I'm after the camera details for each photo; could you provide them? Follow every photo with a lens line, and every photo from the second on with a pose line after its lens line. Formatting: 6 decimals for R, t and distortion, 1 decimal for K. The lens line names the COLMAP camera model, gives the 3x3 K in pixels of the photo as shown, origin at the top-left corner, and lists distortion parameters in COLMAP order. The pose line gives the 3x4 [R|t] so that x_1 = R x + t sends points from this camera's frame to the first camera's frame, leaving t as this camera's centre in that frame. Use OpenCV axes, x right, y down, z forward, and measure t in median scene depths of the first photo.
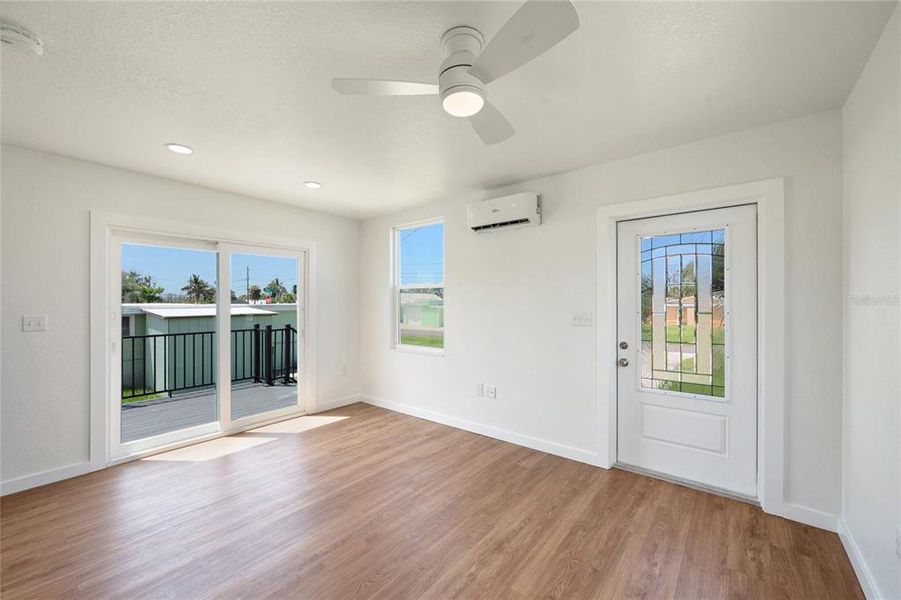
lens RADIAL K [[354.4, 0, 450.5], [0, 354.4, 300.0], [0, 0, 1]] dist [0.001605, 0.000126]
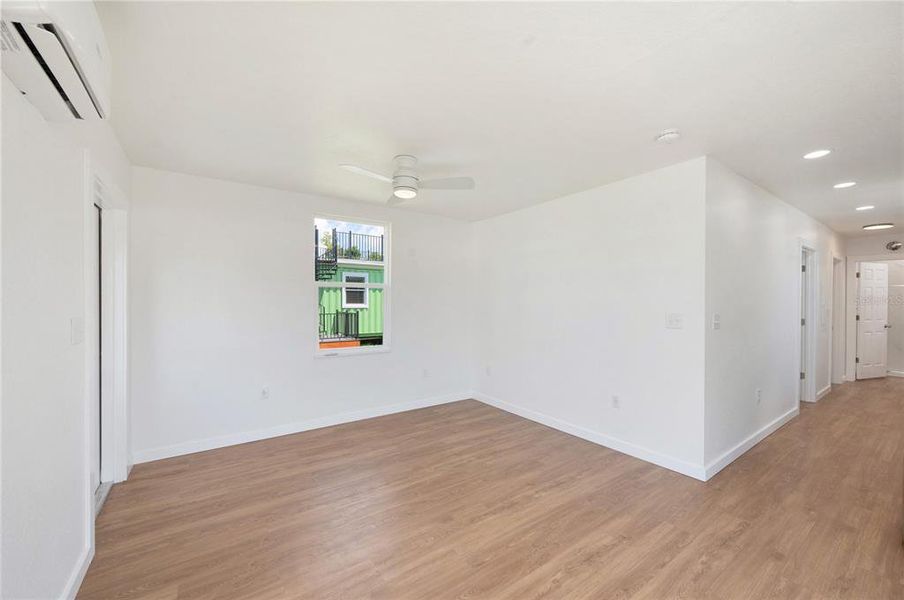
lens RADIAL K [[355.6, 0, 452.0], [0, 355.6, 300.0], [0, 0, 1]] dist [0.001605, 0.000126]
pose [[-0.961460, 0.002152, 0.274935, -0.318367], [-0.002576, 0.999855, -0.016833, 0.011256], [-0.274932, -0.016893, -0.961315, 1.221913]]
